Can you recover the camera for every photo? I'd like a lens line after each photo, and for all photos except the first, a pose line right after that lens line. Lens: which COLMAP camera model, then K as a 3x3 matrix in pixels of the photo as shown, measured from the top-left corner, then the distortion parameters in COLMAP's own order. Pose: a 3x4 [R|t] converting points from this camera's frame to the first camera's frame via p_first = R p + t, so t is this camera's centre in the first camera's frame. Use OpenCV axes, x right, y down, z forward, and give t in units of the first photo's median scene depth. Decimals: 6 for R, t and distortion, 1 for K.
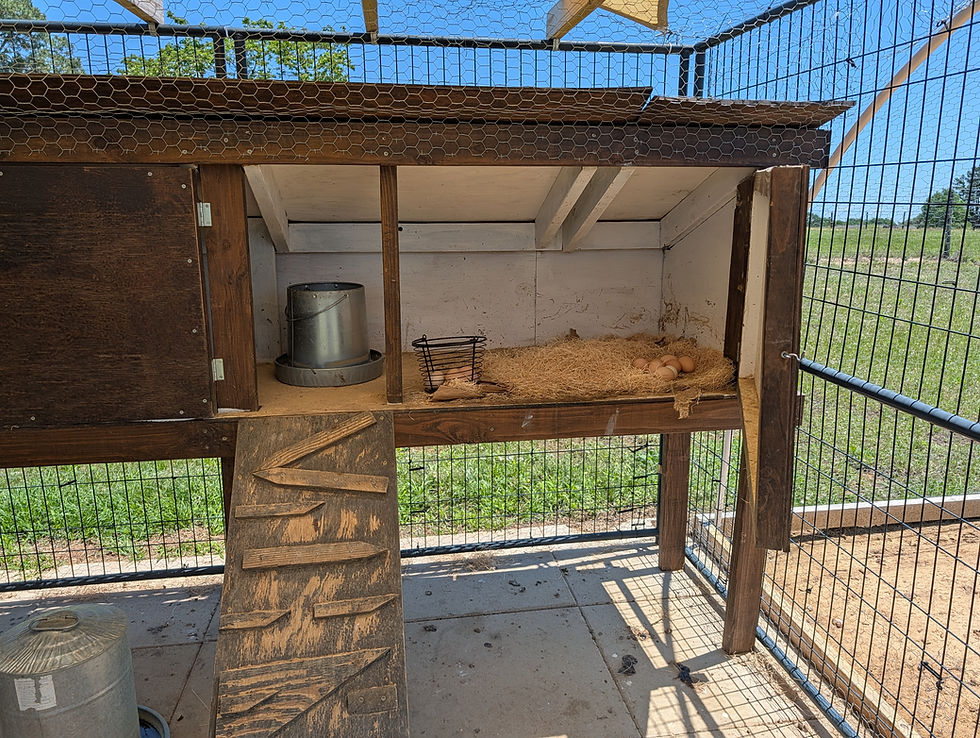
lens RADIAL K [[702.6, 0, 458.6], [0, 702.6, 362.0], [0, 0, 1]] dist [0.009927, -0.020665]
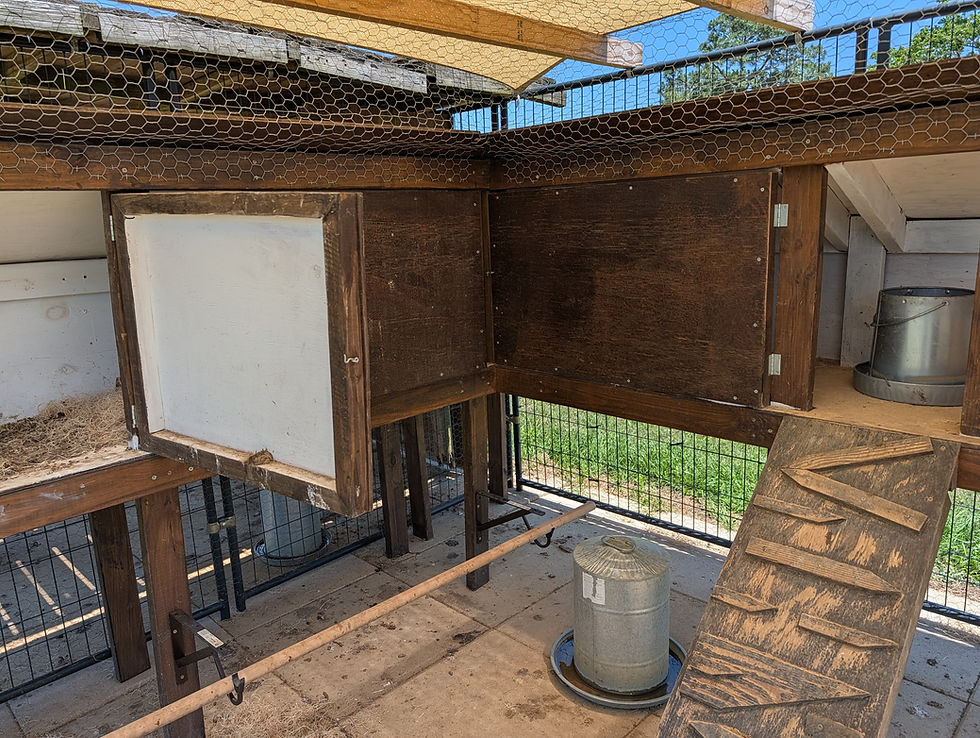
lens RADIAL K [[697.2, 0, 490.0], [0, 697.2, 369.0], [0, 0, 1]] dist [-0.000384, -0.003712]
pose [[0.583165, 0.148498, -0.798665, 0.248990], [-0.135620, 0.987149, 0.084518, -0.013134], [0.800953, 0.059027, 0.595811, 0.049769]]
